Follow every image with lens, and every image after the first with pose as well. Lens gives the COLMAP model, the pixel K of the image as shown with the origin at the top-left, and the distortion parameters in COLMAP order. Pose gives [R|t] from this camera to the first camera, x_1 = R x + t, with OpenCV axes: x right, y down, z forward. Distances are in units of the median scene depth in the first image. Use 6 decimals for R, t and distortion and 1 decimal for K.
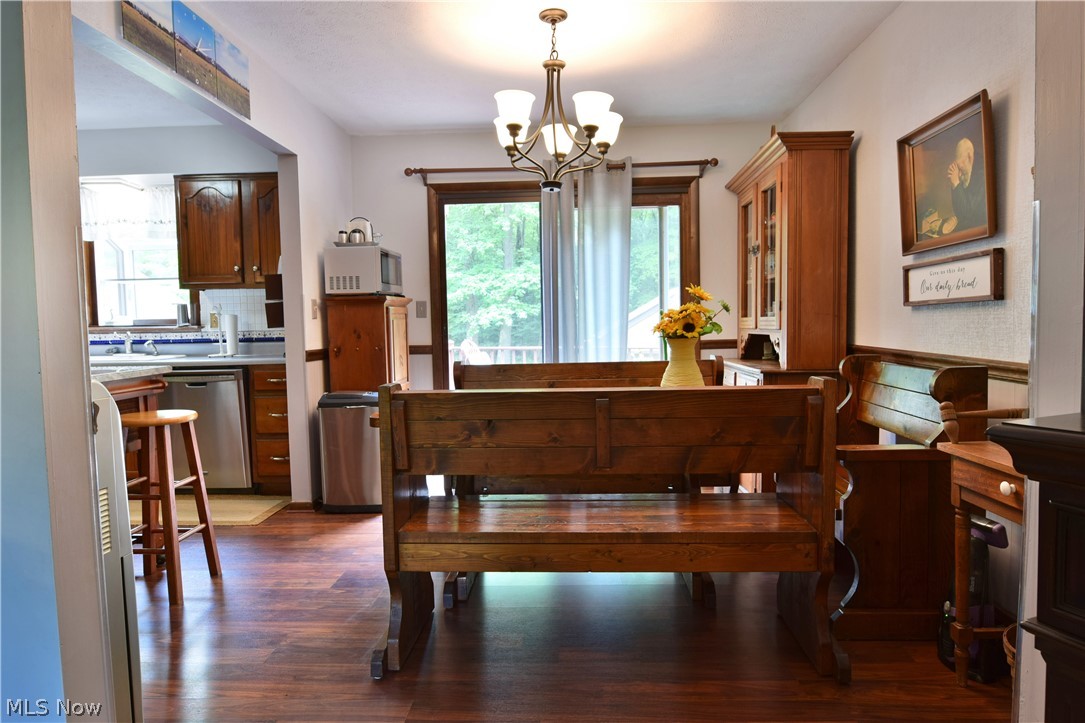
lens RADIAL K [[658.1, 0, 542.5], [0, 658.1, 361.5], [0, 0, 1]] dist [-0.003145, -0.002328]
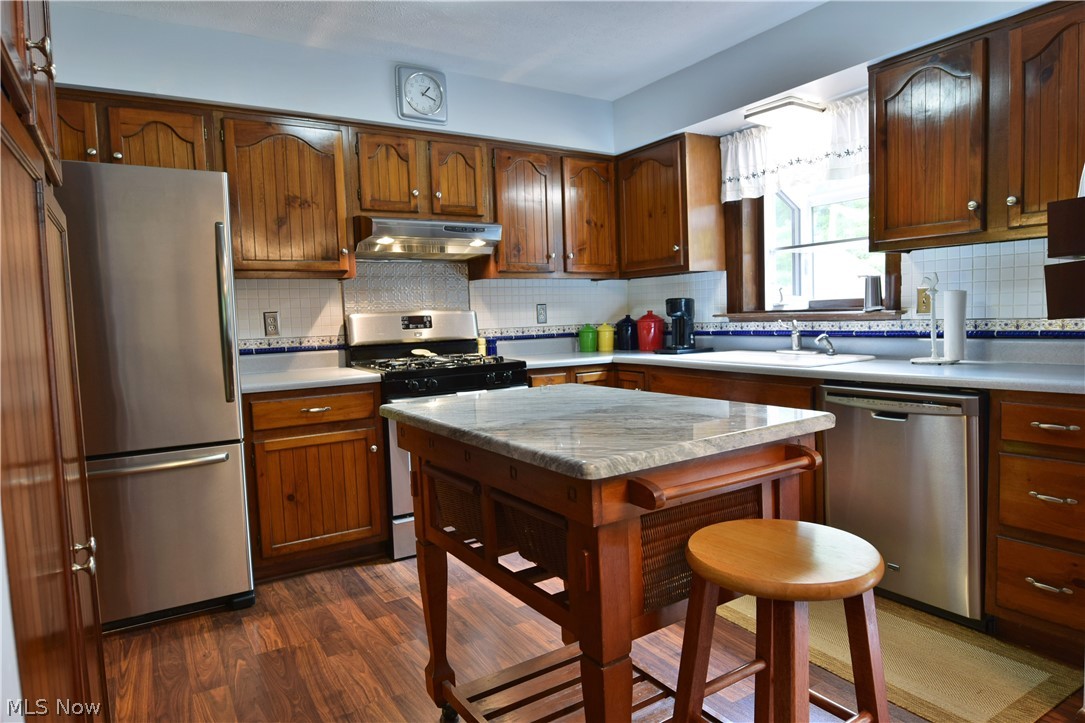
lens RADIAL K [[668.0, 0, 542.5], [0, 668.0, 361.5], [0, 0, 1]] dist [-0.003079, -0.001854]
pose [[0.568723, 0.054571, -0.820717, -0.193710], [-0.020288, 0.998424, 0.052328, -0.031968], [0.822279, -0.013110, 0.568933, 0.365459]]
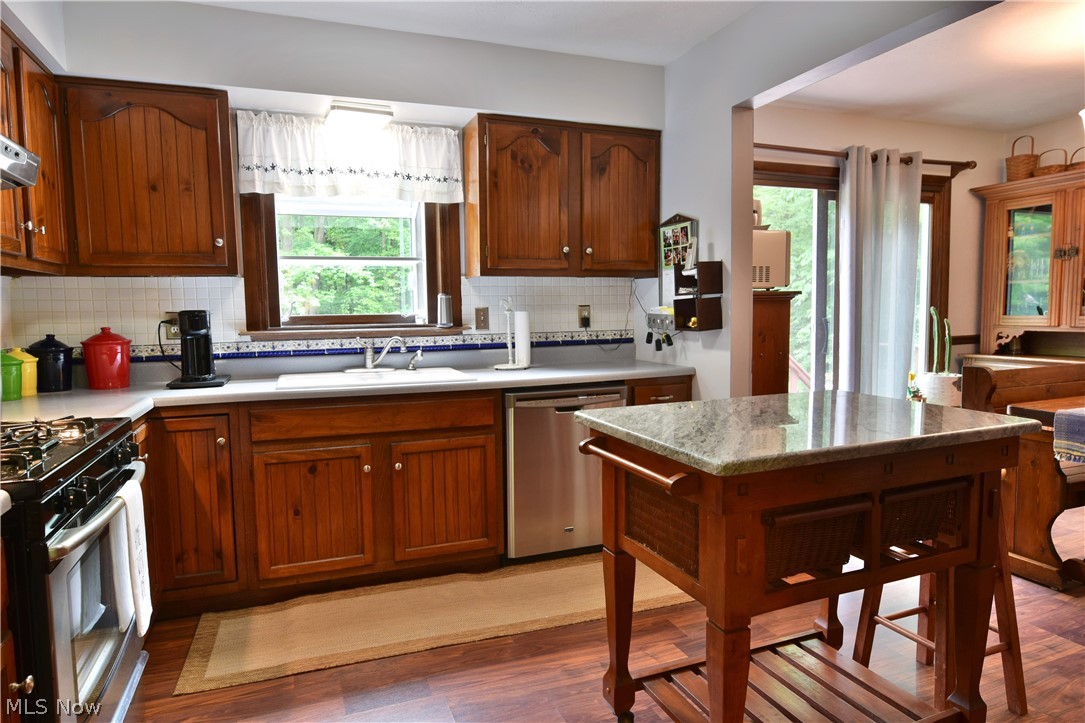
lens RADIAL K [[658.1, 0, 542.5], [0, 658.1, 361.5], [0, 0, 1]] dist [-0.003145, -0.002328]
pose [[0.913300, -0.030777, 0.406122, -0.740589], [0.022939, 0.999445, 0.024155, -0.031236], [-0.406640, -0.012745, 0.913499, 0.305367]]
